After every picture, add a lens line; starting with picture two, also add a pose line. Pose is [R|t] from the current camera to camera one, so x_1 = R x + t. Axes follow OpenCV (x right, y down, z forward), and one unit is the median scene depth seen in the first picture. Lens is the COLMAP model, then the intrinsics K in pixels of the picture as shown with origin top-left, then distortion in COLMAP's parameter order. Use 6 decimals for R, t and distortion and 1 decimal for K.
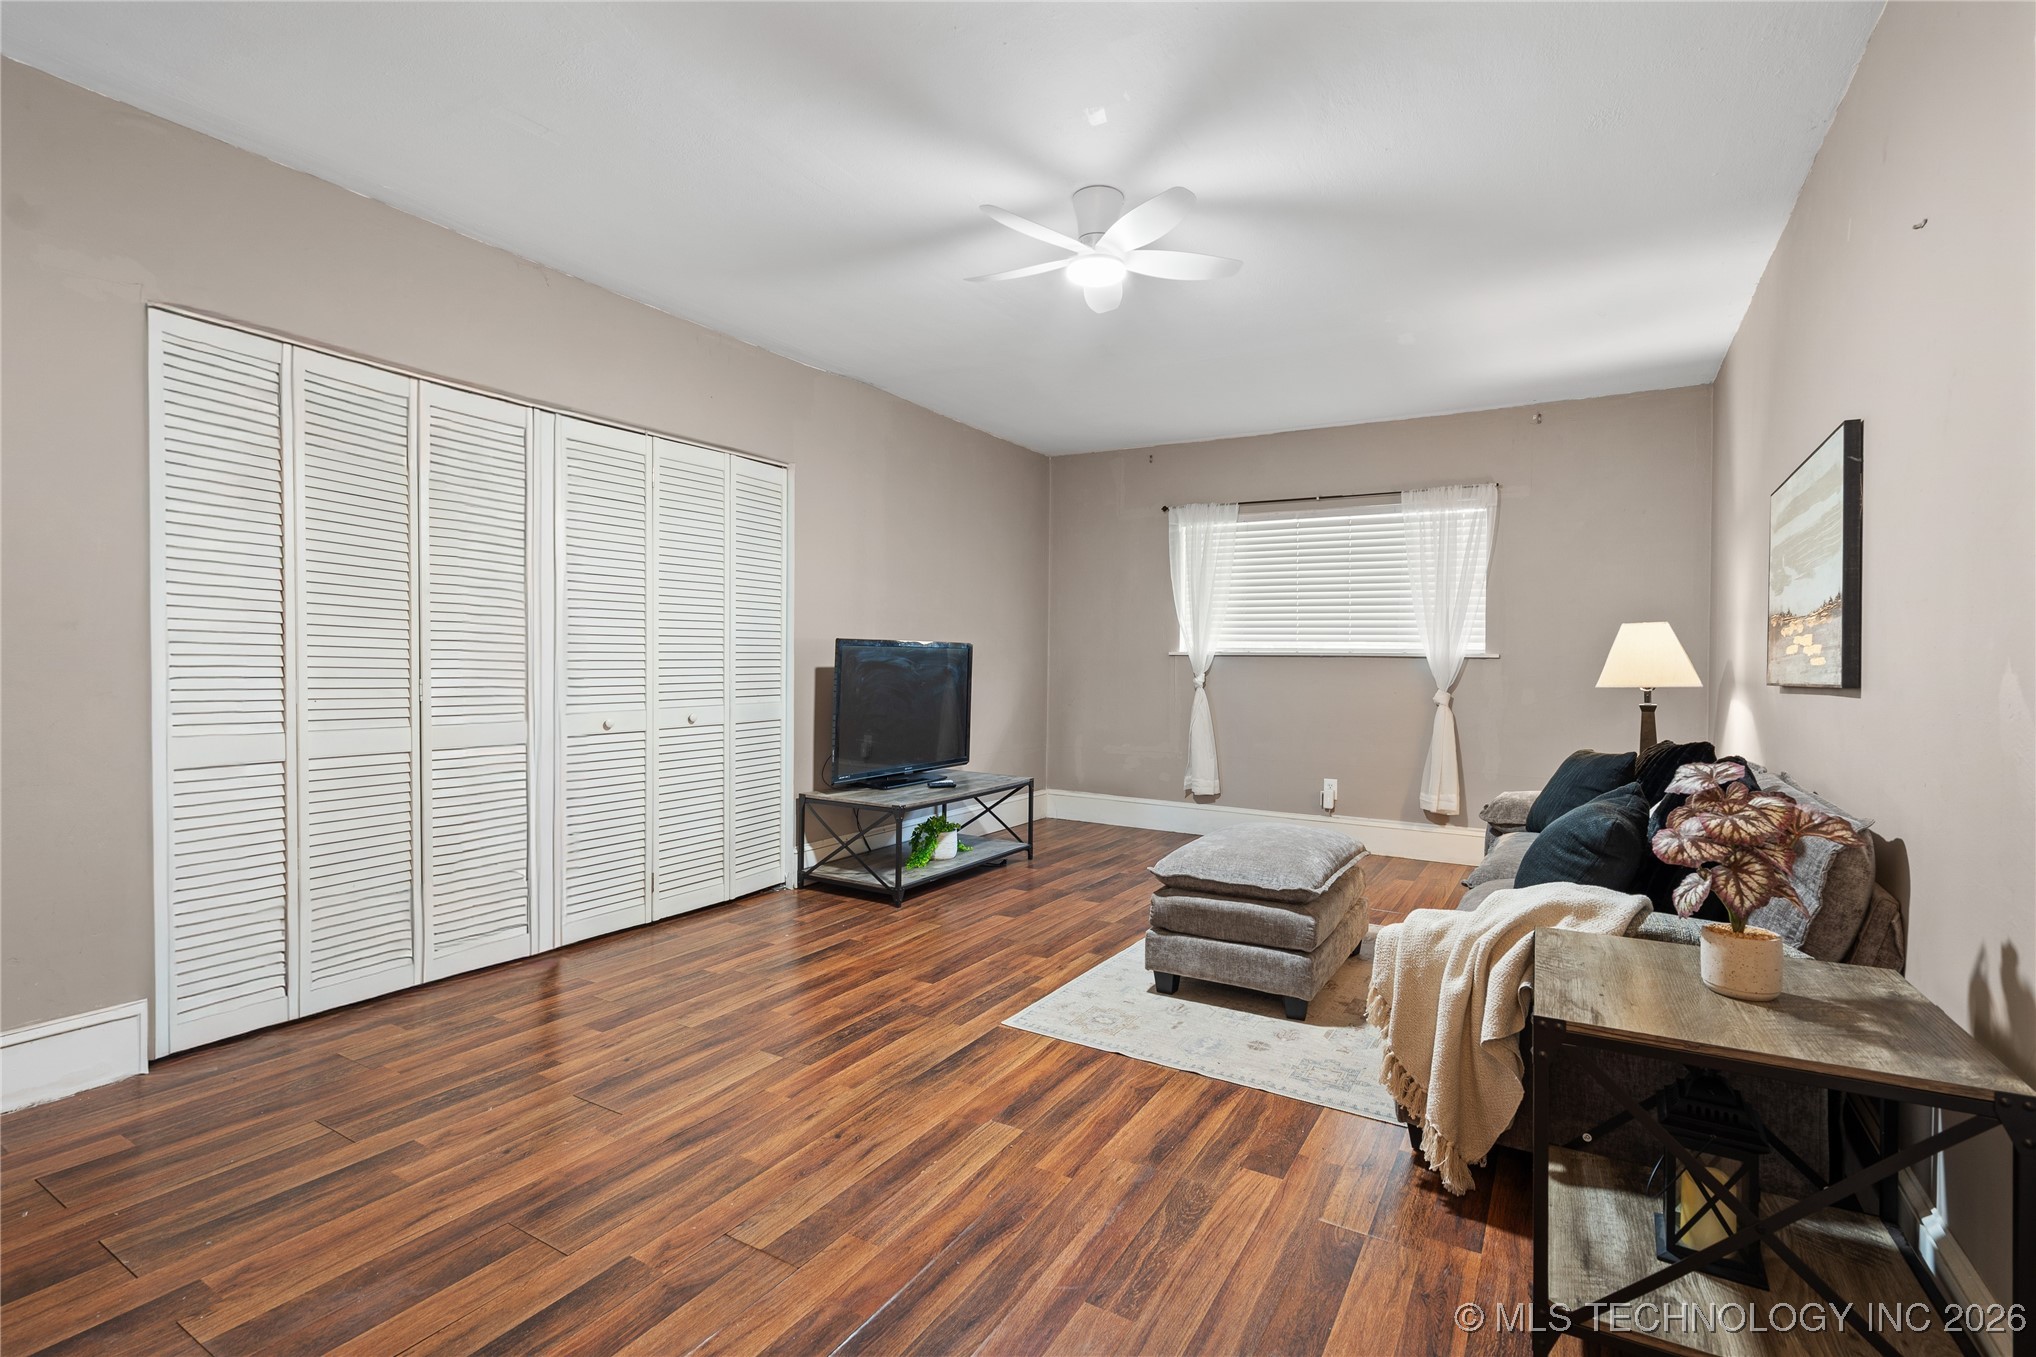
lens RADIAL K [[942.1, 0, 1016.7], [0, 942.1, 682.5], [0, 0, 1]] dist [-0.001294, 0.000308]
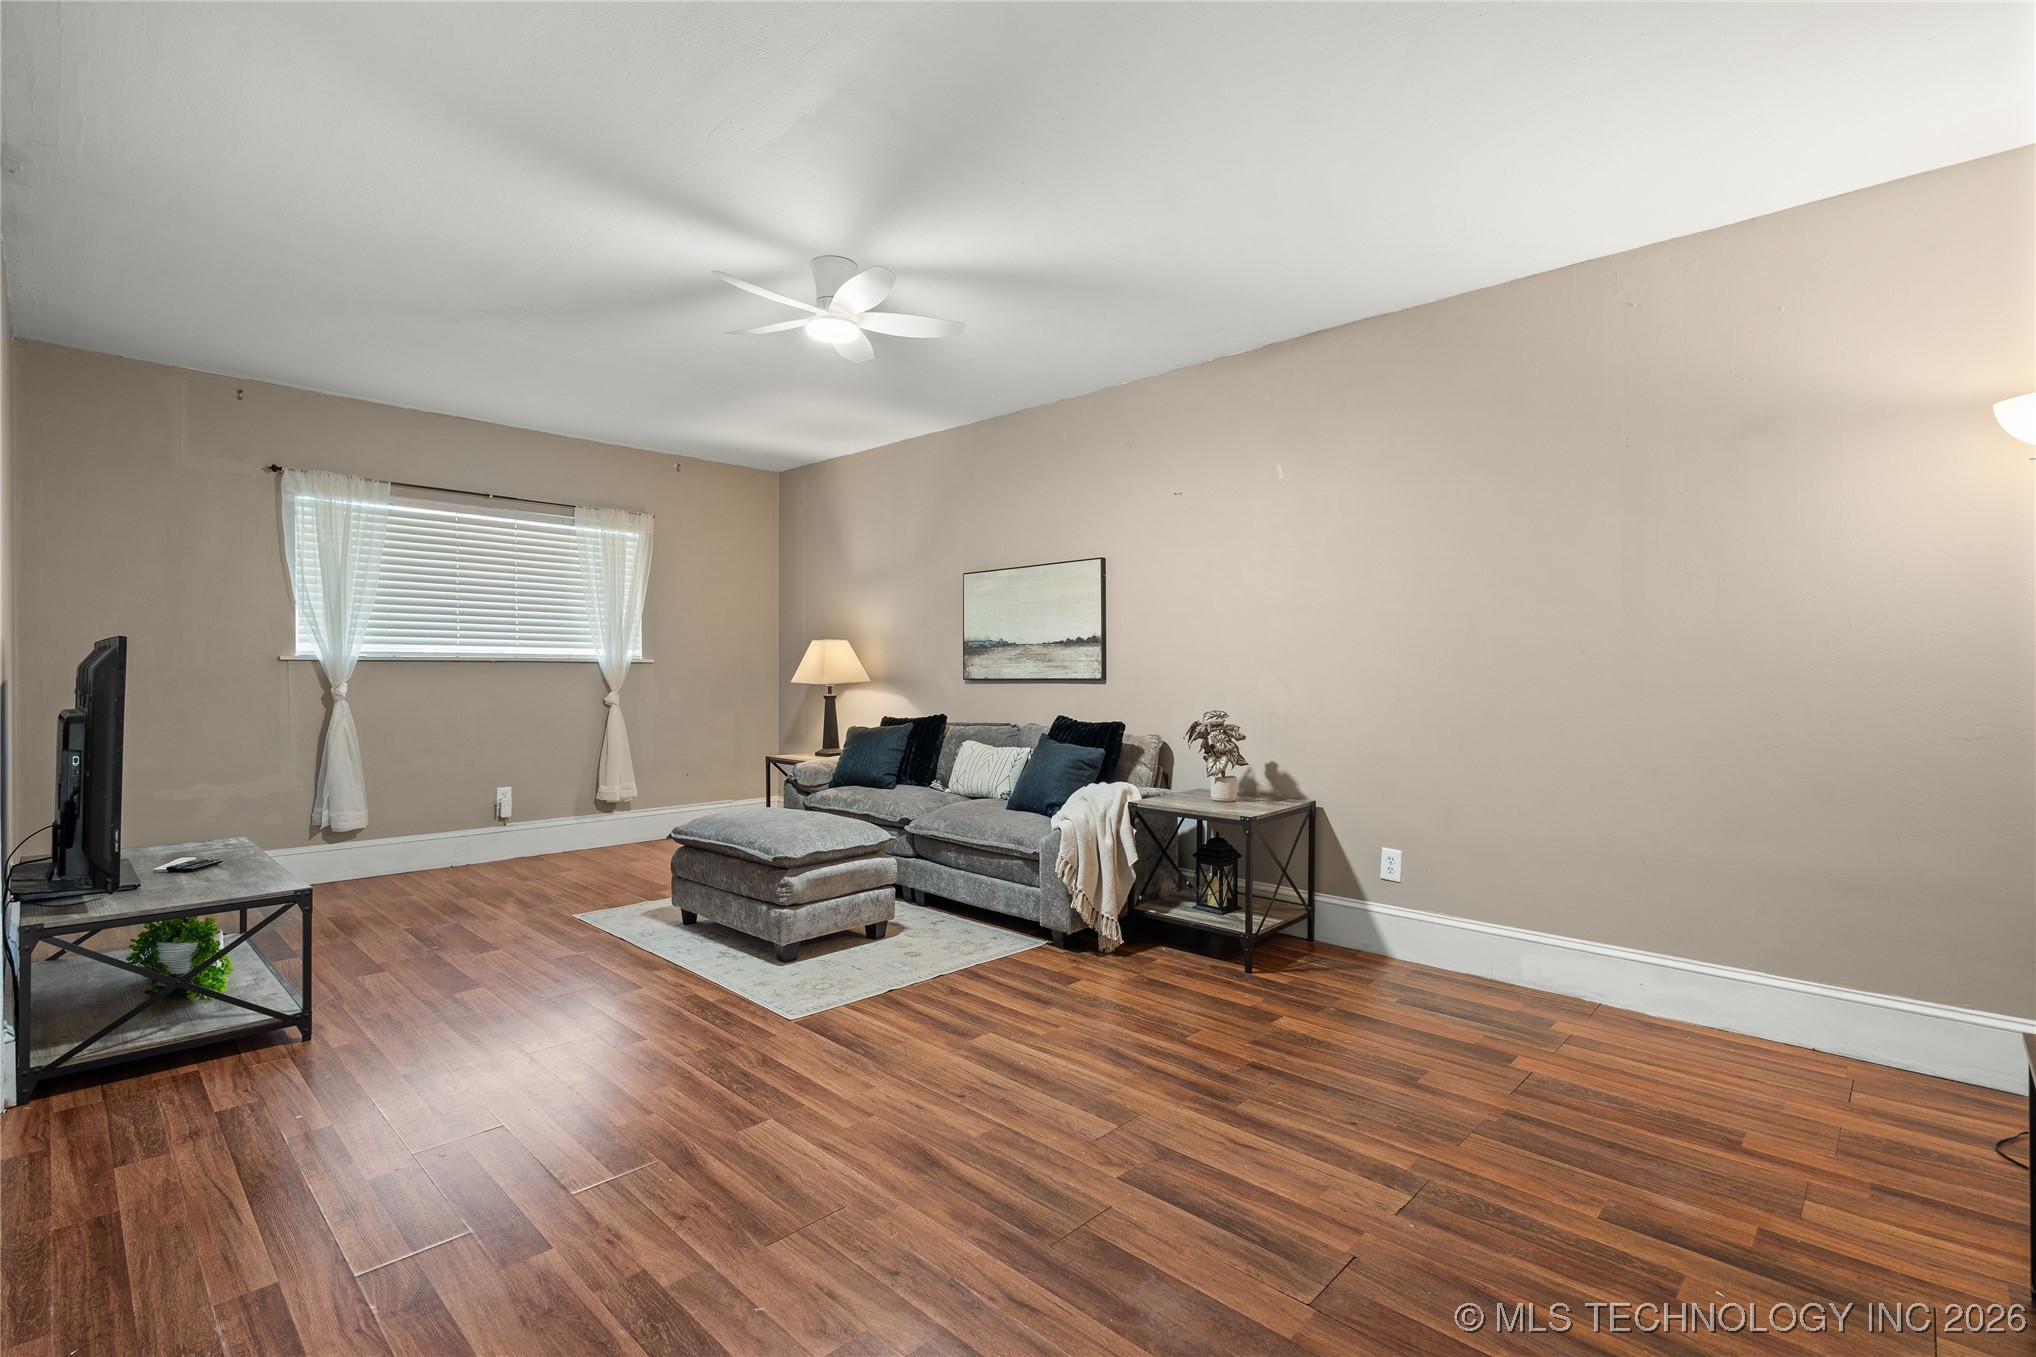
lens RADIAL K [[942.1, 0, 1016.7], [0, 942.1, 682.5], [0, 0, 1]] dist [-0.001294, 0.000308]
pose [[0.226244, -0.025542, 0.973736, -0.913924], [0.021827, 0.999538, 0.021148, -0.027075], [-0.973826, 0.016469, 0.226697, 0.484692]]
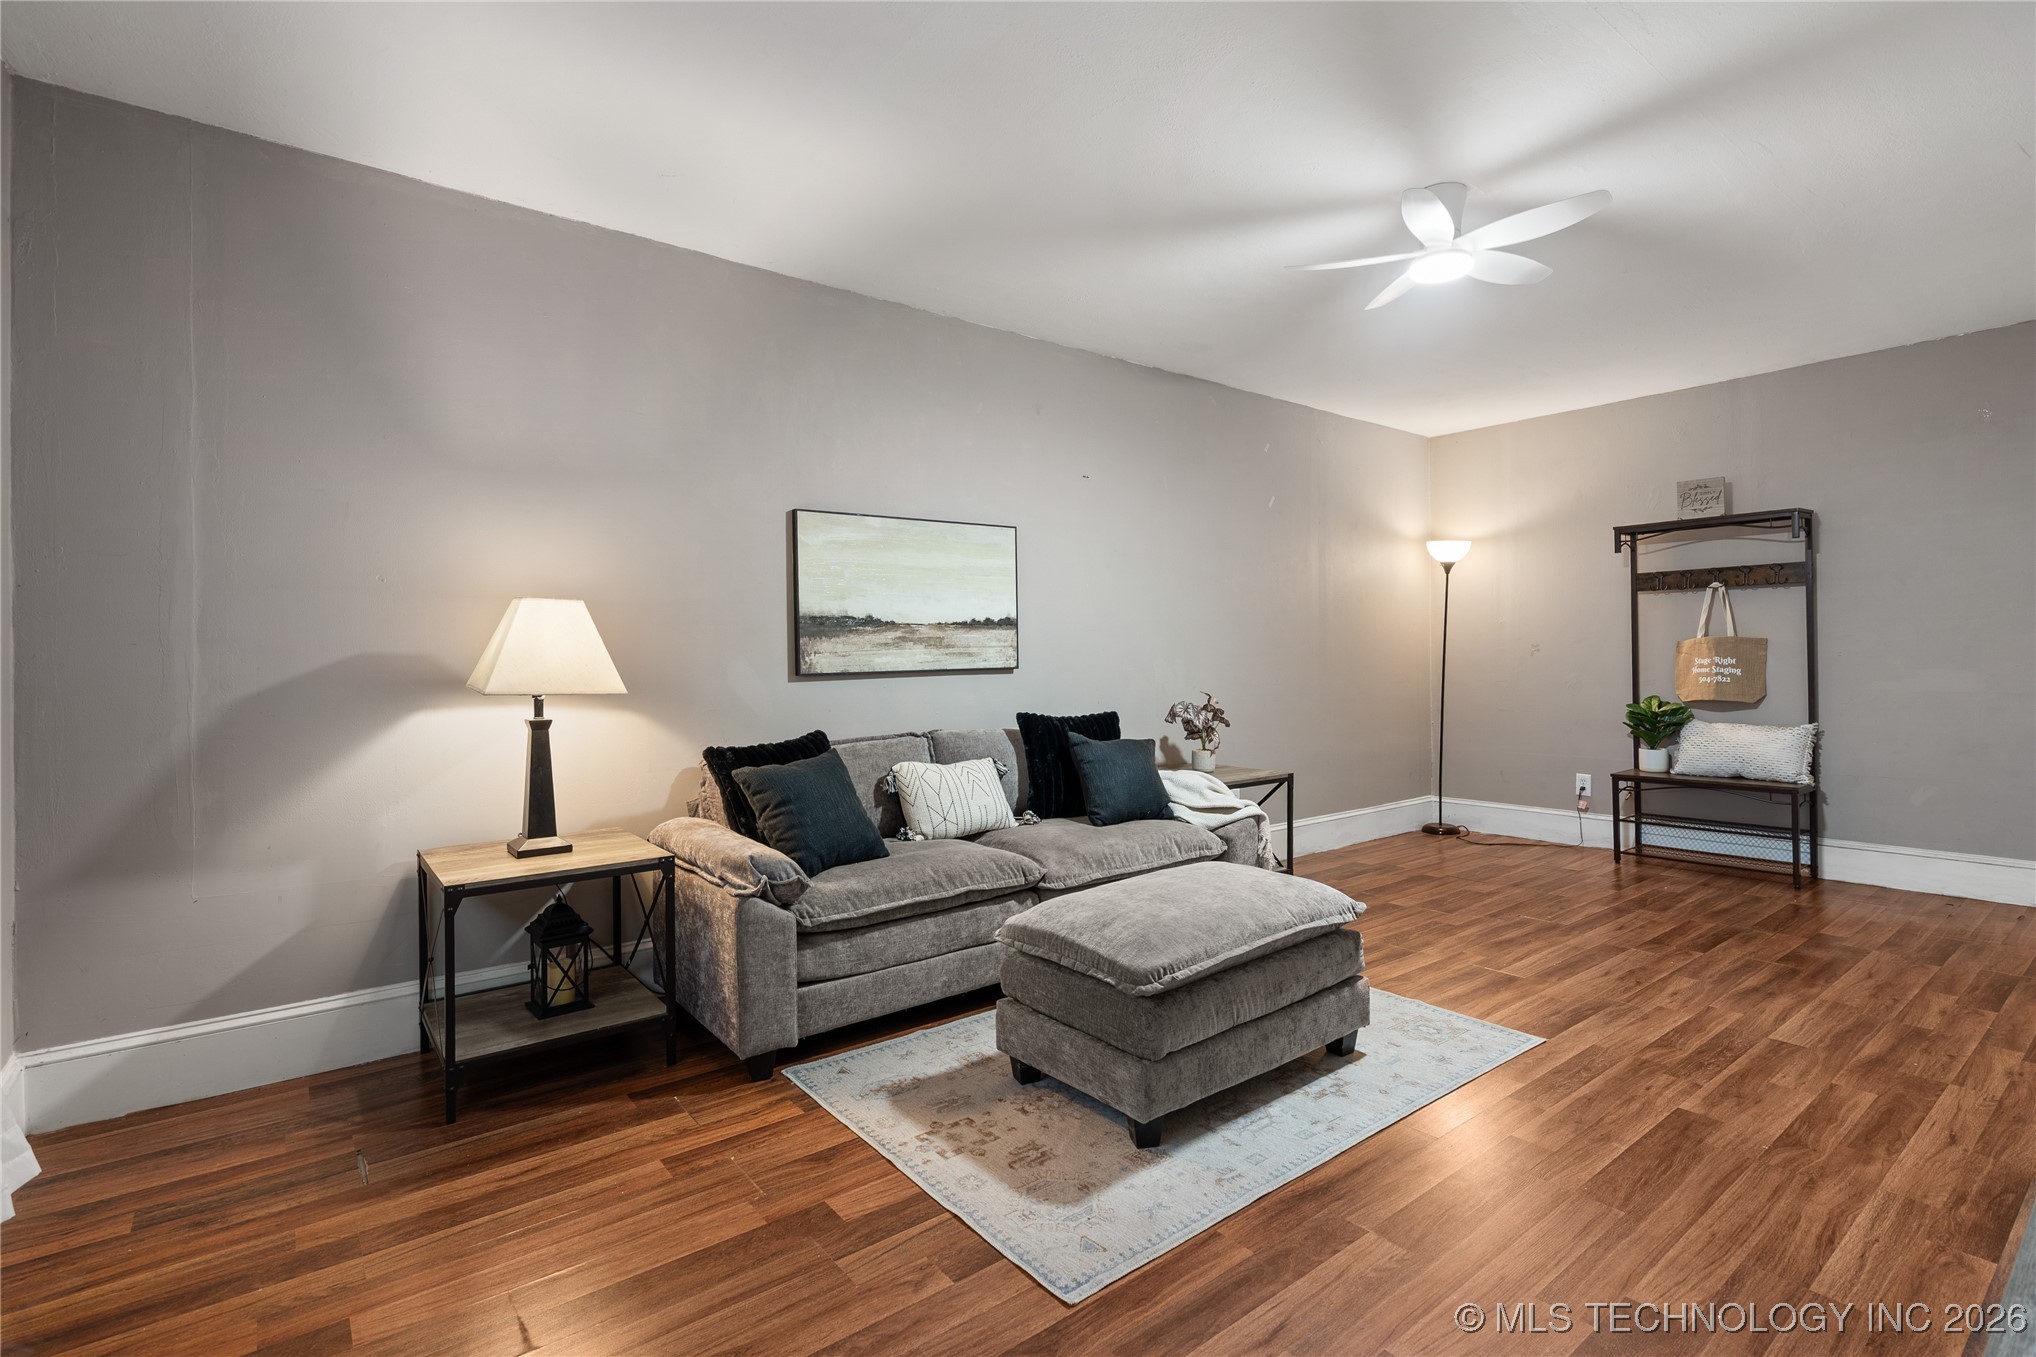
lens RADIAL K [[959.6, 0, 1018.0], [0, 959.6, 678.5], [0, 0, 1]] dist [-0.002768, 0.000821]
pose [[-0.933255, -0.012951, 0.358980, 0.130543], [0.005060, 0.998777, 0.049188, -0.048762], [-0.359178, 0.047721, -0.932048, 1.959120]]
